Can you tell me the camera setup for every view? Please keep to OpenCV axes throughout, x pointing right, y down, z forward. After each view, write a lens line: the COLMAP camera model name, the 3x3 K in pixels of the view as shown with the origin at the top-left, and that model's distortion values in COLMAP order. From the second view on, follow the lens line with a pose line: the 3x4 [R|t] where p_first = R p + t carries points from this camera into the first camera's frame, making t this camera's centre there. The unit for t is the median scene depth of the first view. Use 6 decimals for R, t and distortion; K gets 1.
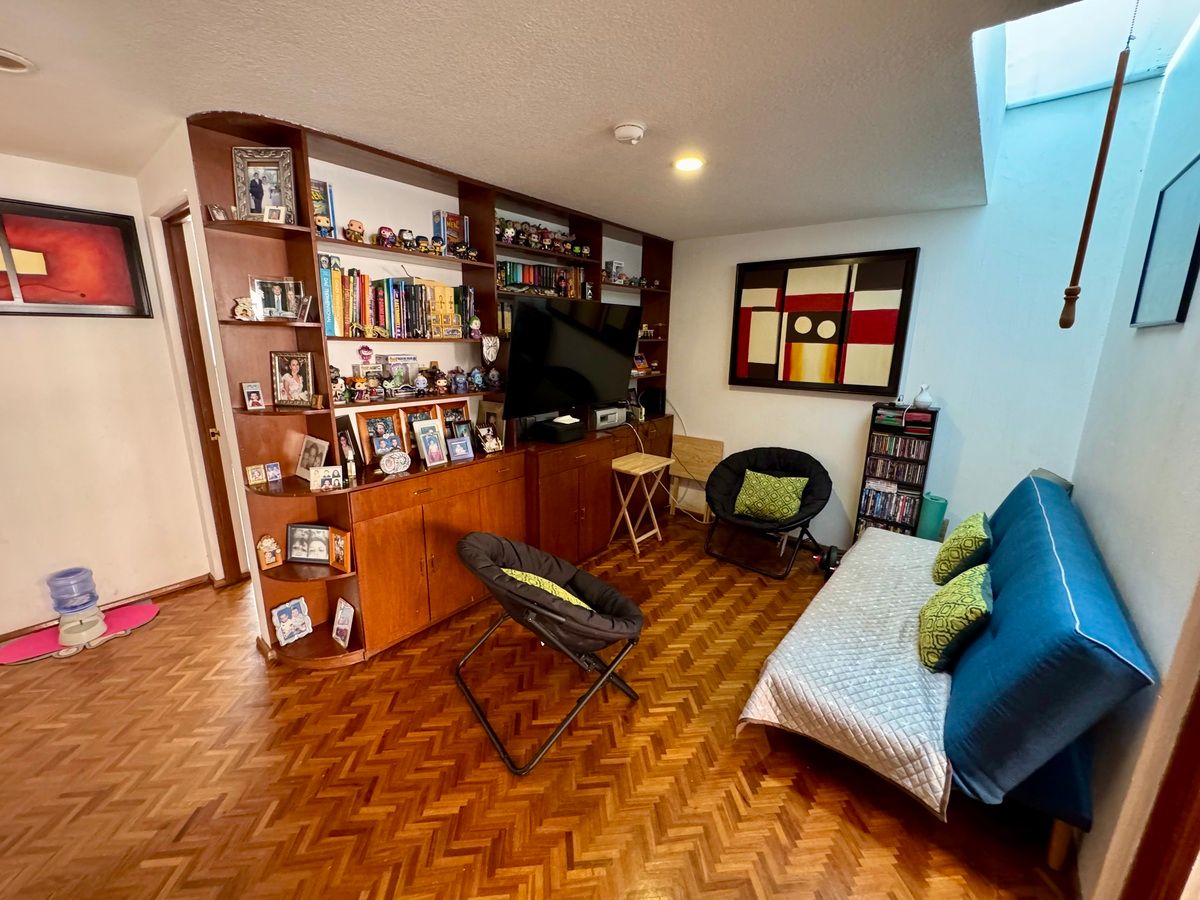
lens RADIAL K [[478.6, 0, 601.3], [0, 478.6, 447.8], [0, 0, 1]] dist [0.000459, -0.000108]
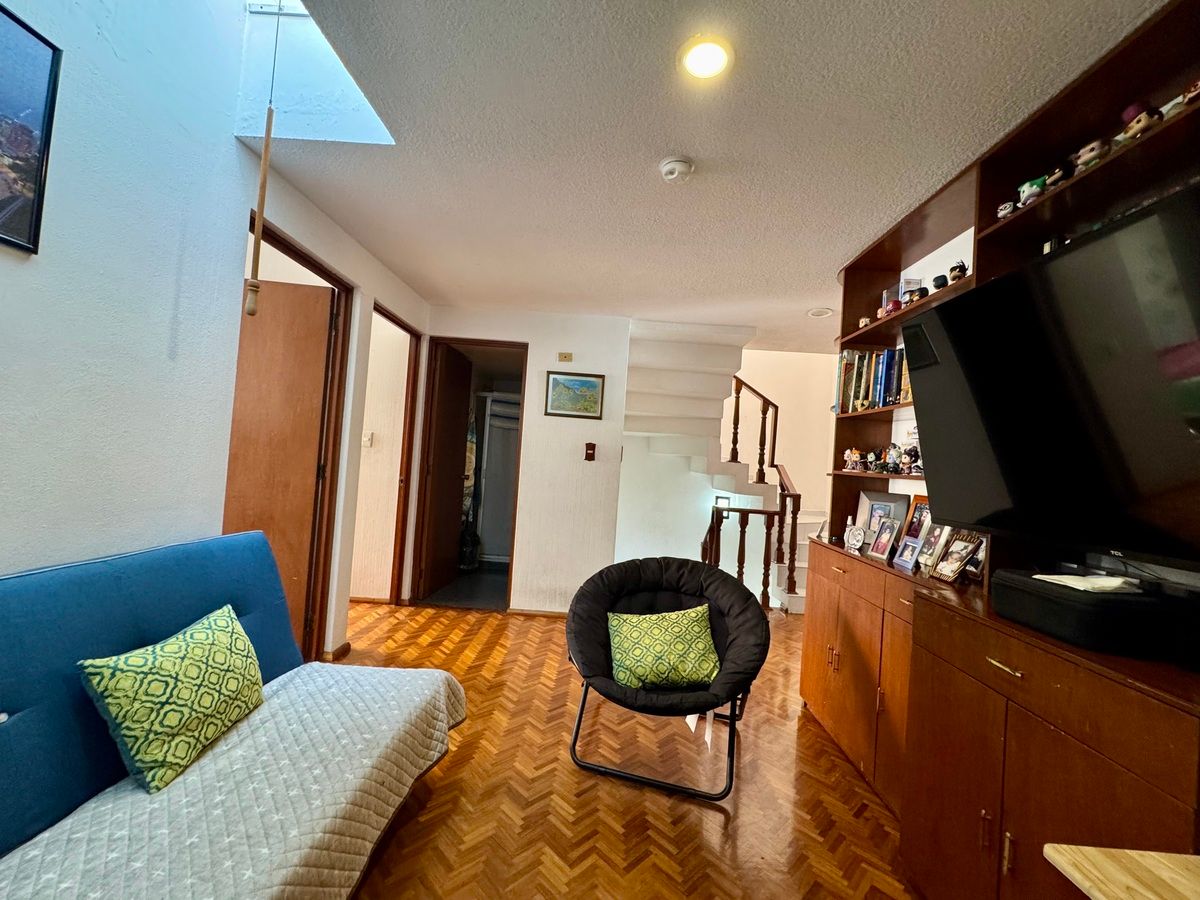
lens RADIAL K [[478.6, 0, 601.3], [0, 478.6, 447.8], [0, 0, 1]] dist [0.000459, -0.000108]
pose [[-0.783960, -0.083531, -0.615166, 0.423792], [-0.220358, 0.963824, 0.149948, -0.128462], [0.580387, 0.253111, -0.774007, 1.044868]]
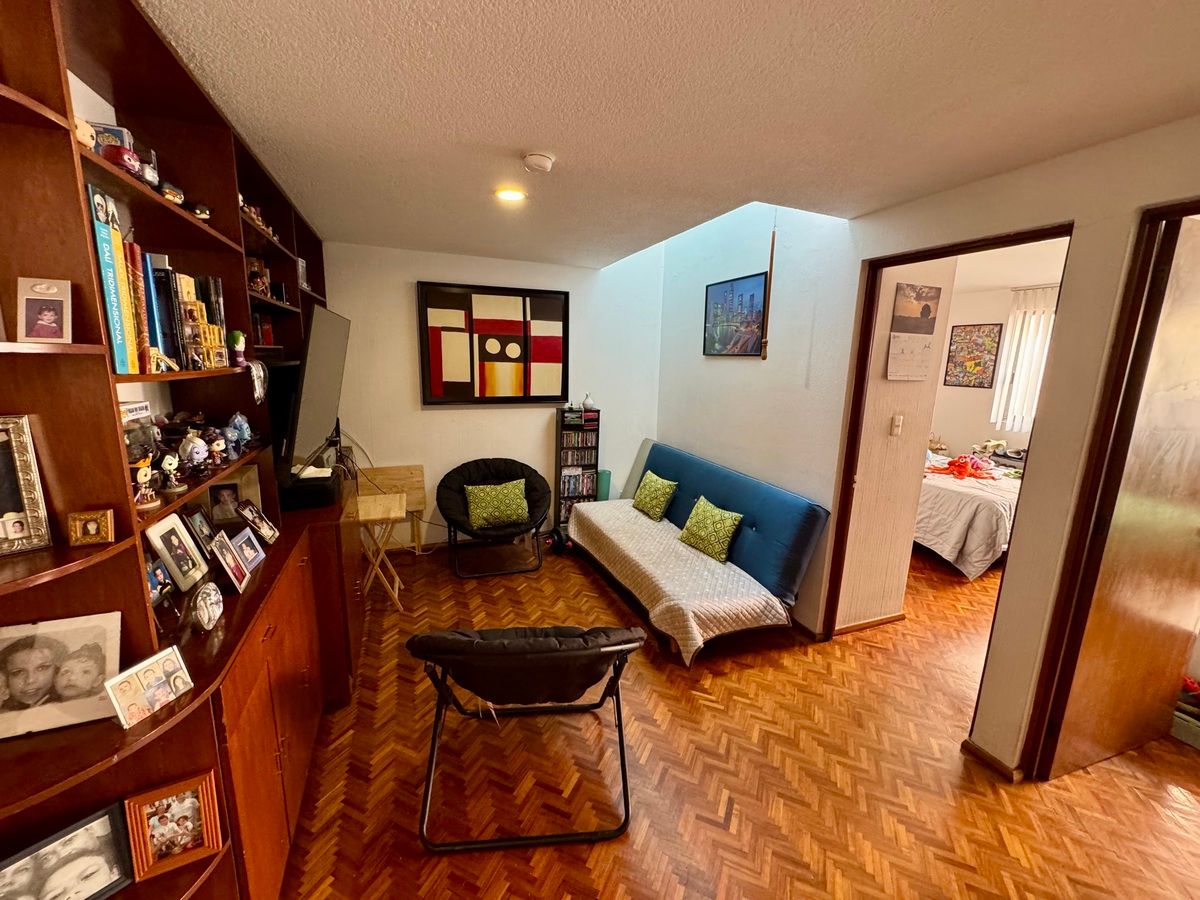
lens RADIAL K [[478.6, 0, 601.3], [0, 478.6, 447.8], [0, 0, 1]] dist [0.000459, -0.000108]
pose [[0.494164, -0.165918, 0.853389, -0.475054], [0.181035, 0.979740, 0.085653, -0.079572], [-0.850311, 0.112167, 0.514189, 0.255116]]
